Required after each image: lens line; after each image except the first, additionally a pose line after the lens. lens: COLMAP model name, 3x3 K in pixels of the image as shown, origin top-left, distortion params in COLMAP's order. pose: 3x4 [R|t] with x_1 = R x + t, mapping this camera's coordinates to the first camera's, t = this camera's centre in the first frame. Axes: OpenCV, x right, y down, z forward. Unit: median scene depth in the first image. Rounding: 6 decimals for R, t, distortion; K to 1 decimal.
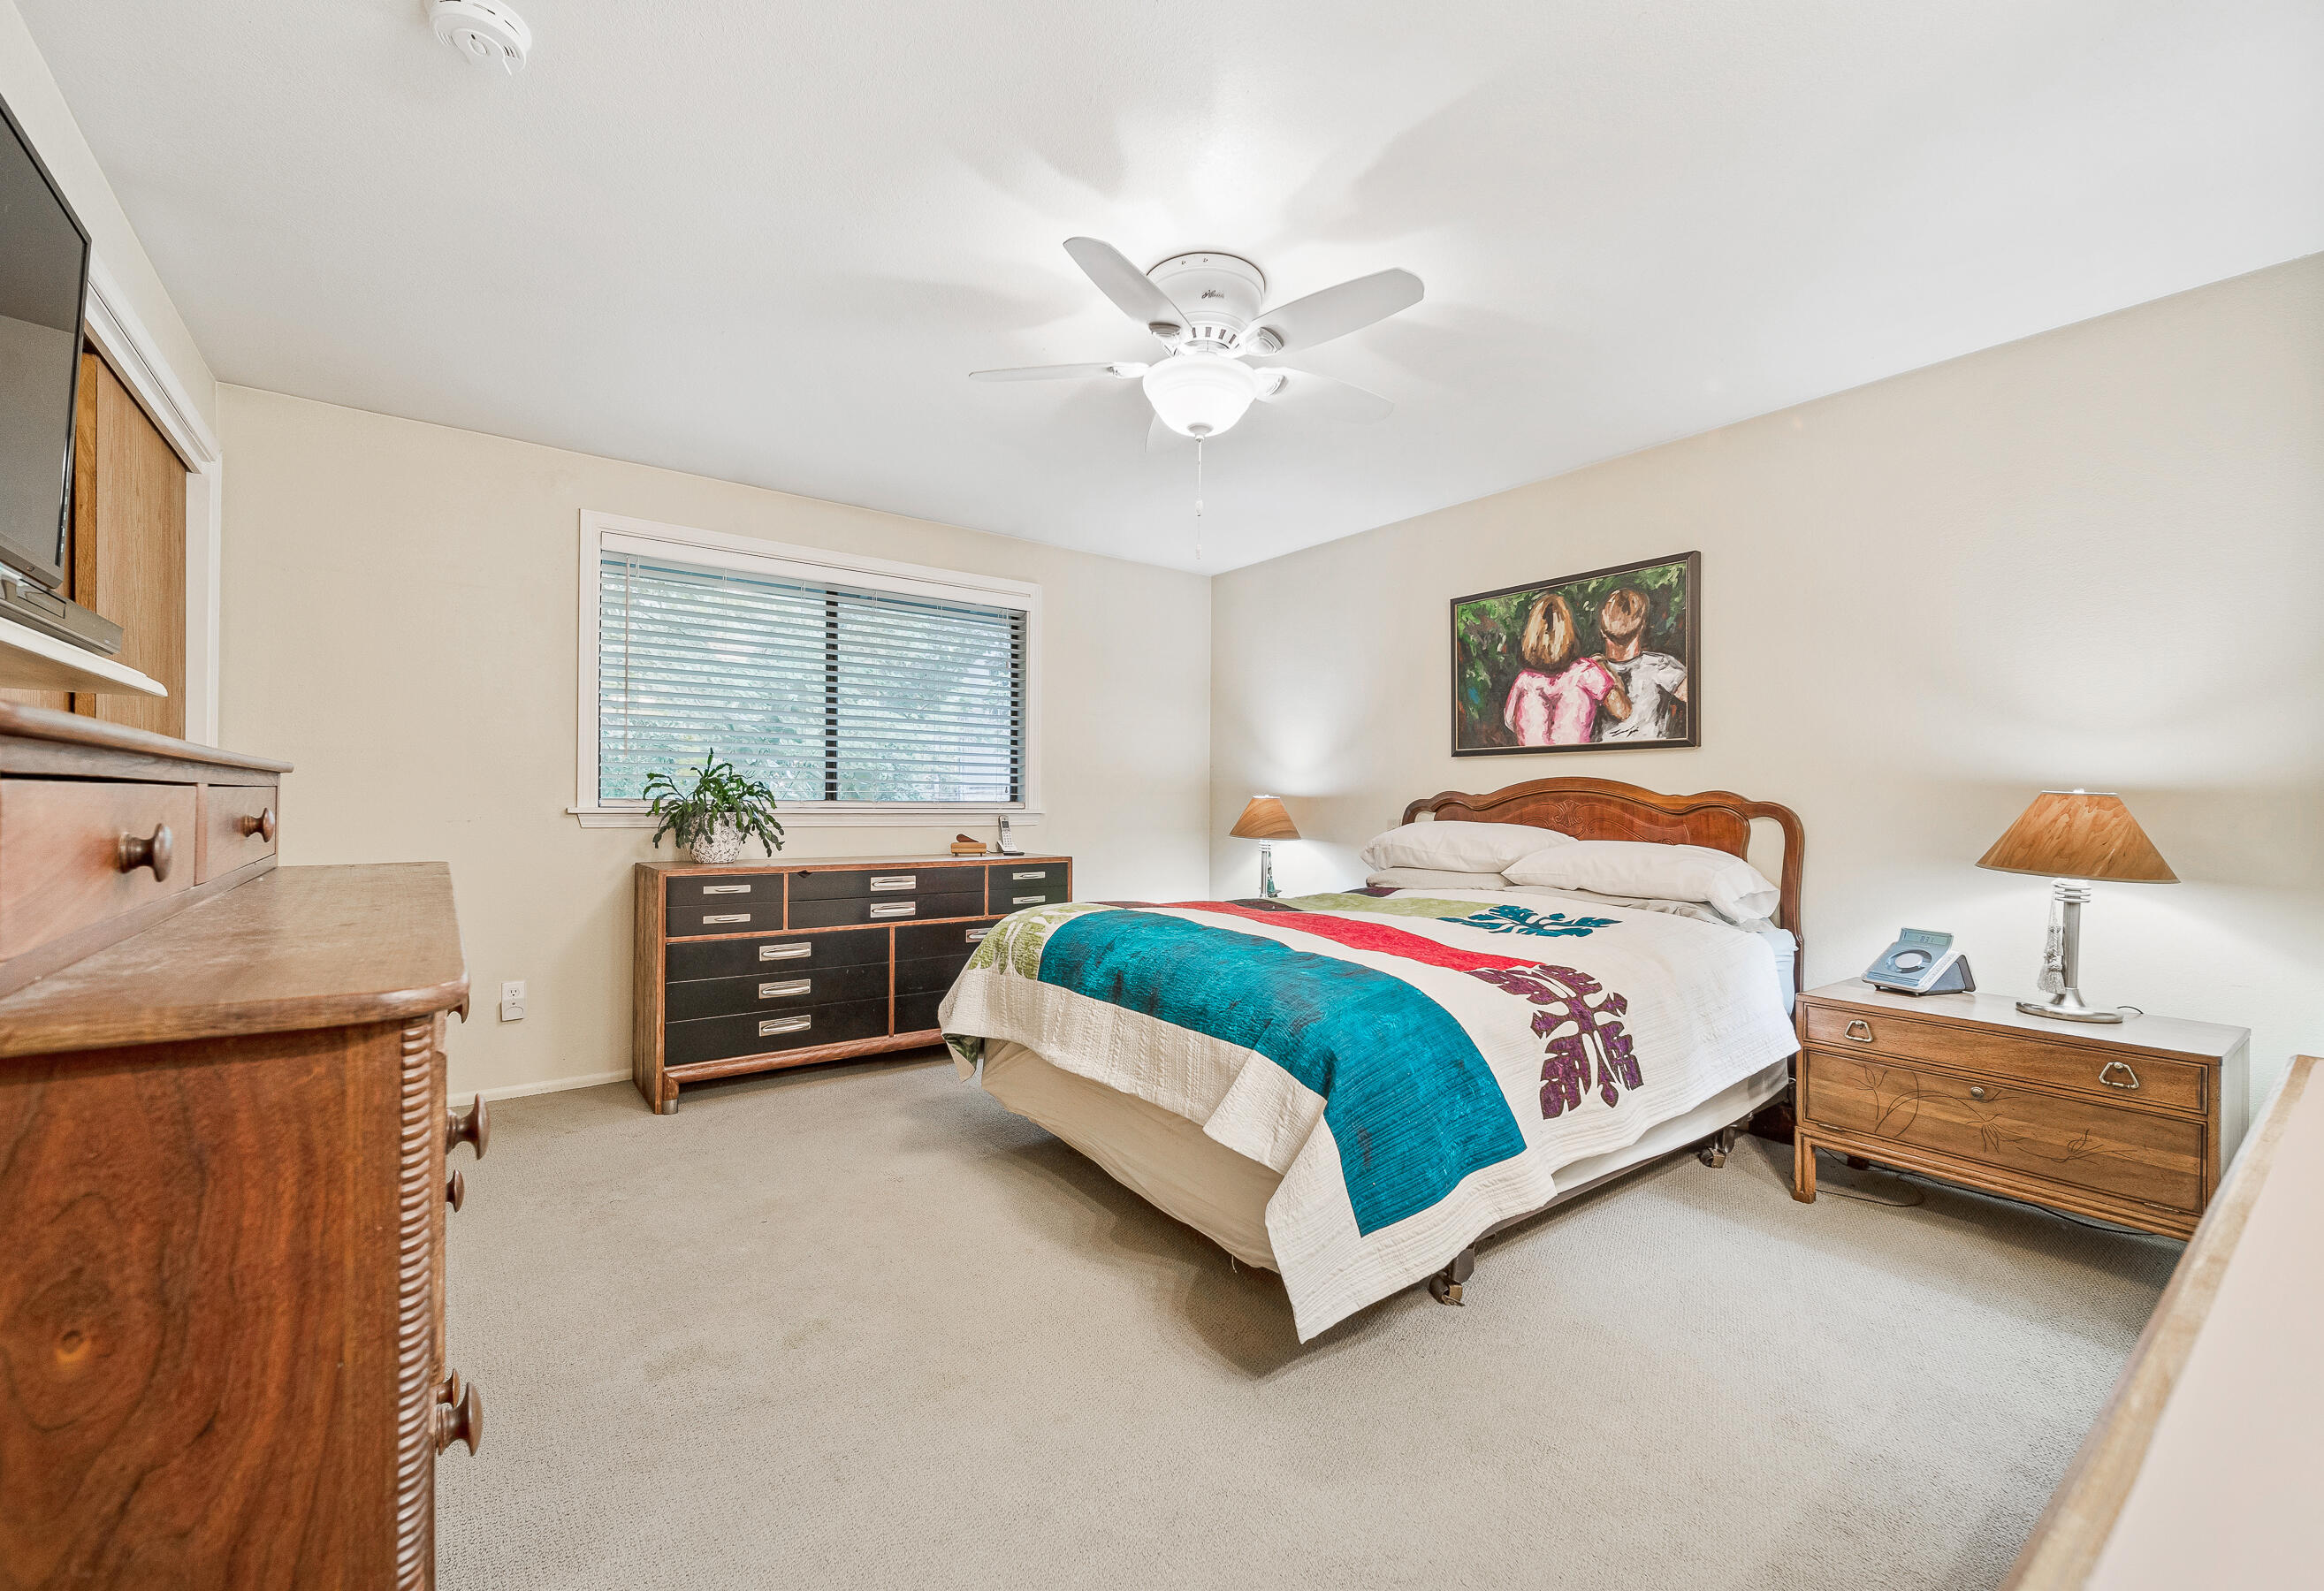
lens RADIAL K [[946.1, 0, 1156.8], [0, 946.1, 797.5], [0, 0, 1]] dist [0.004184, 0.000071]
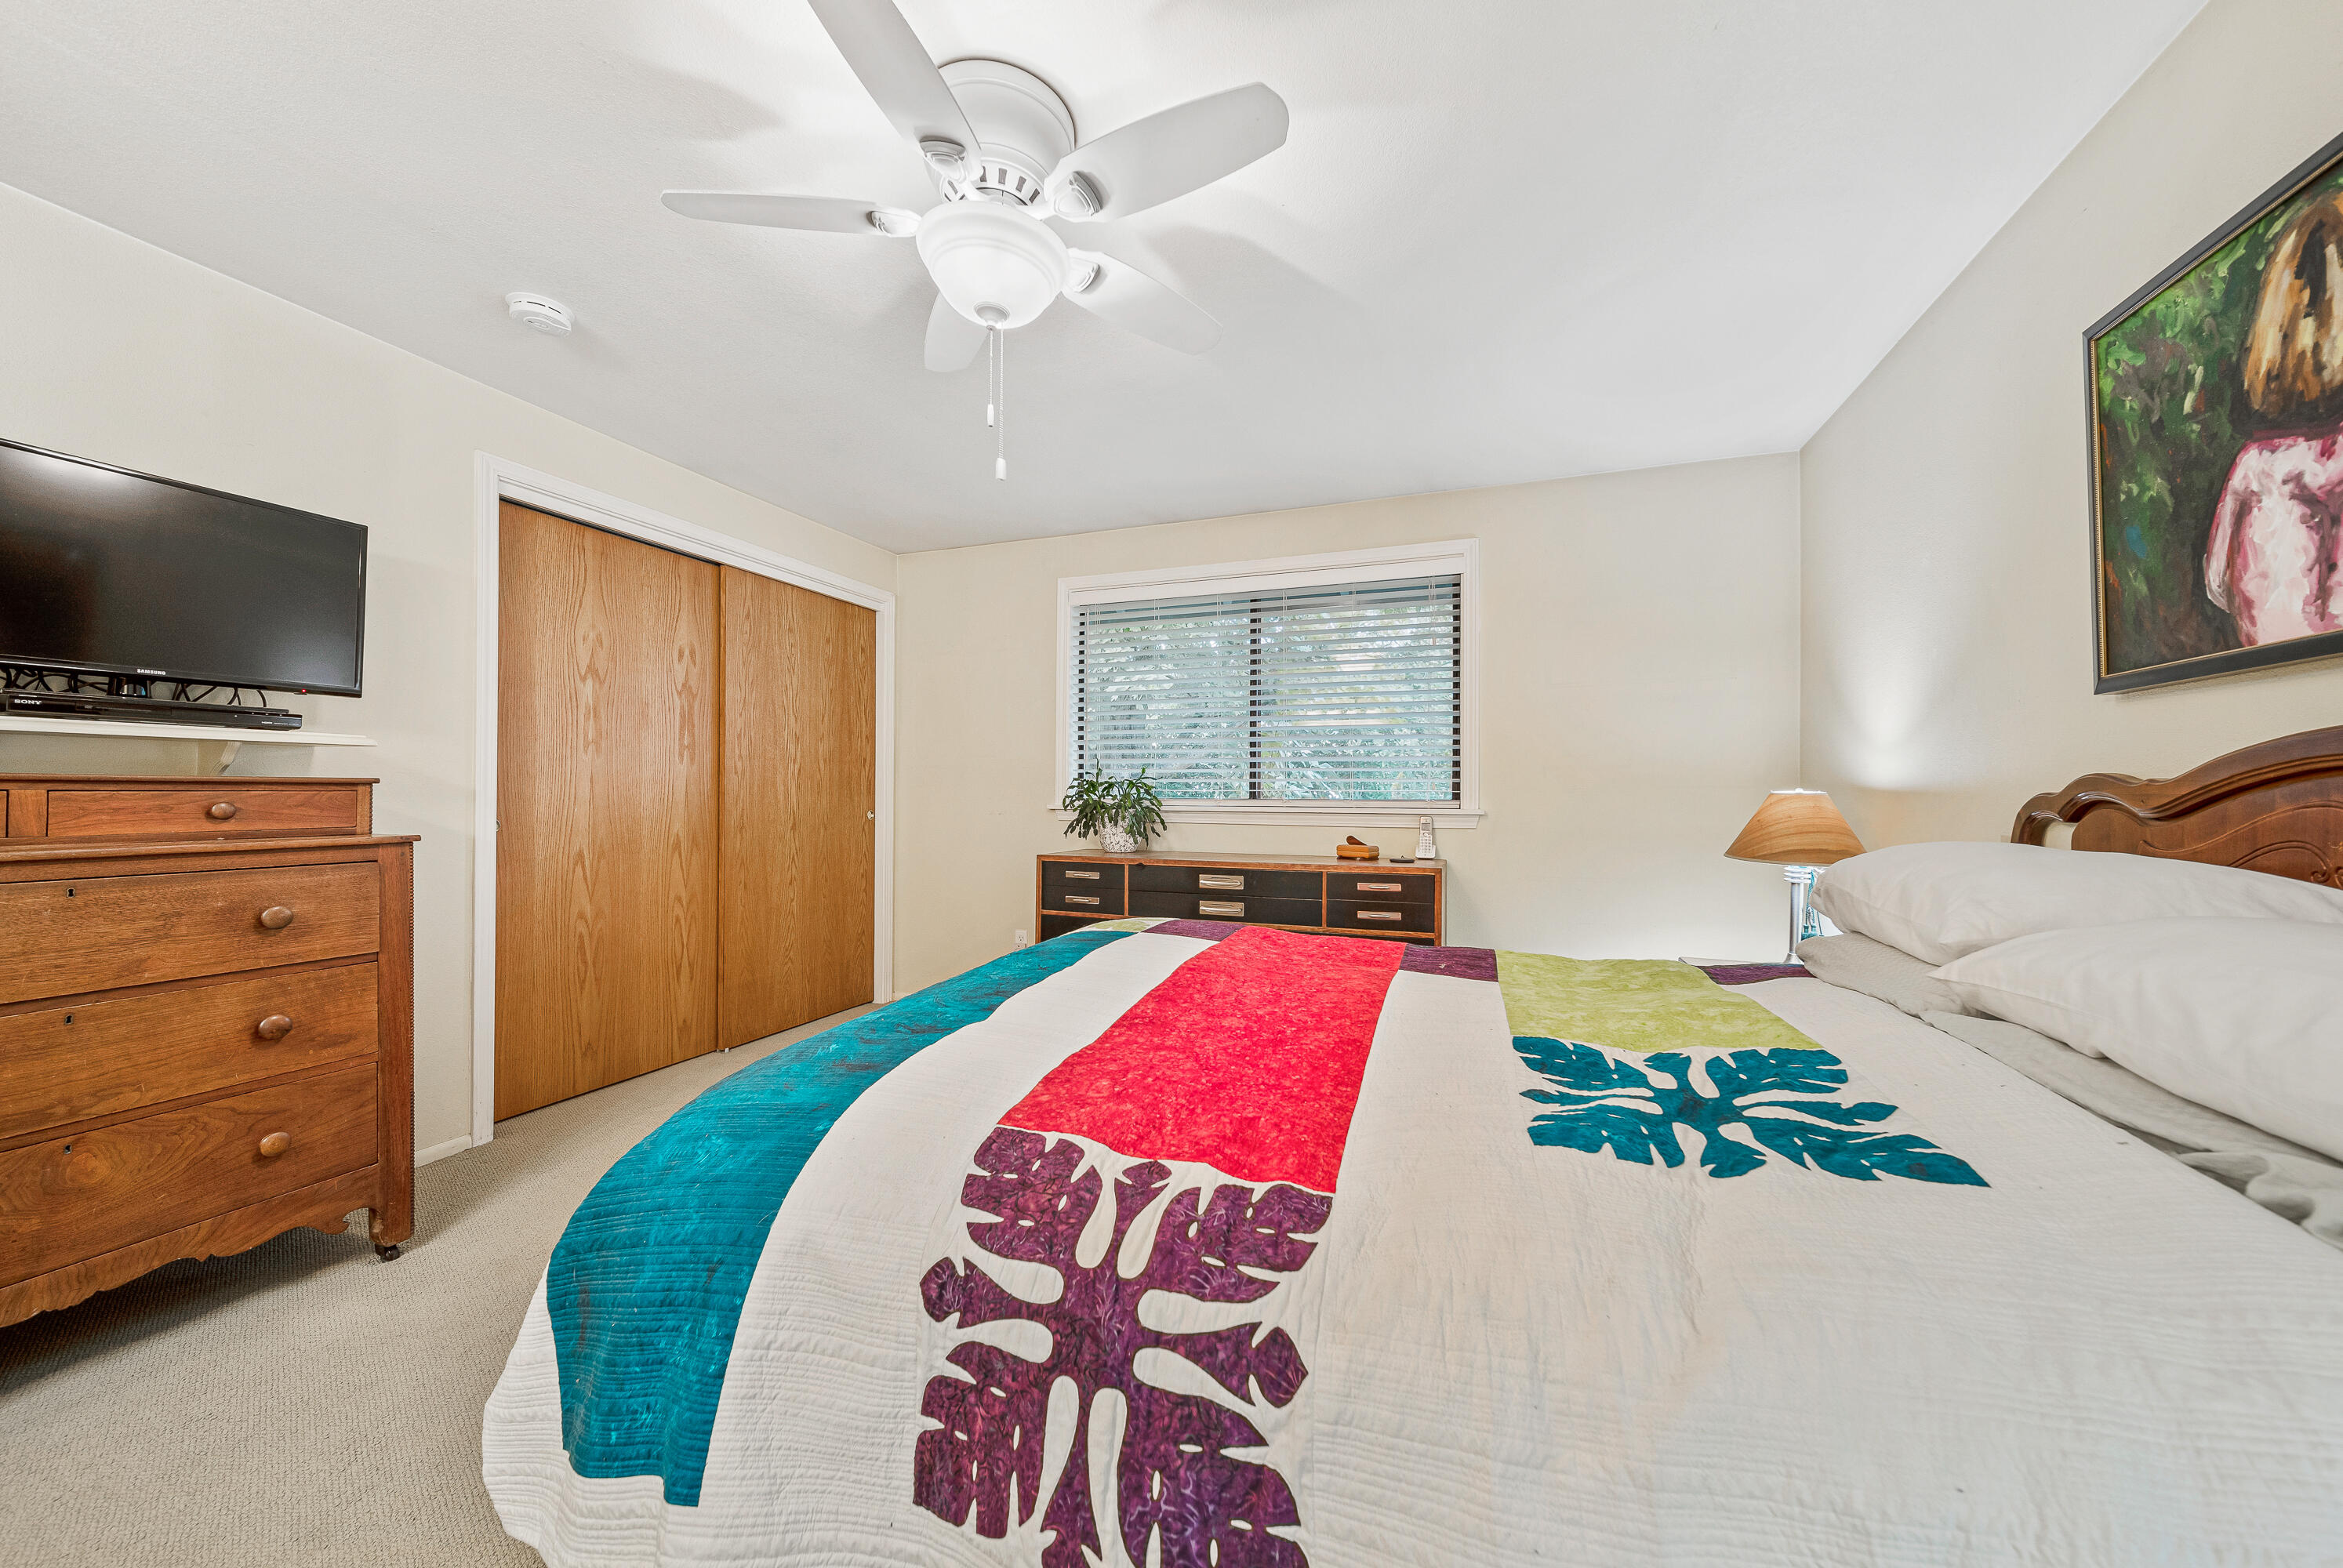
lens RADIAL K [[842.2, 0, 1160.6], [0, 842.2, 782.4], [0, 0, 1]] dist [-0.000858, -0.000402]
pose [[0.539045, -0.018471, -0.842075, 0.430445], [0.001761, 0.999782, -0.020803, 0.004407], [0.842275, 0.009731, 0.538960, 0.467600]]
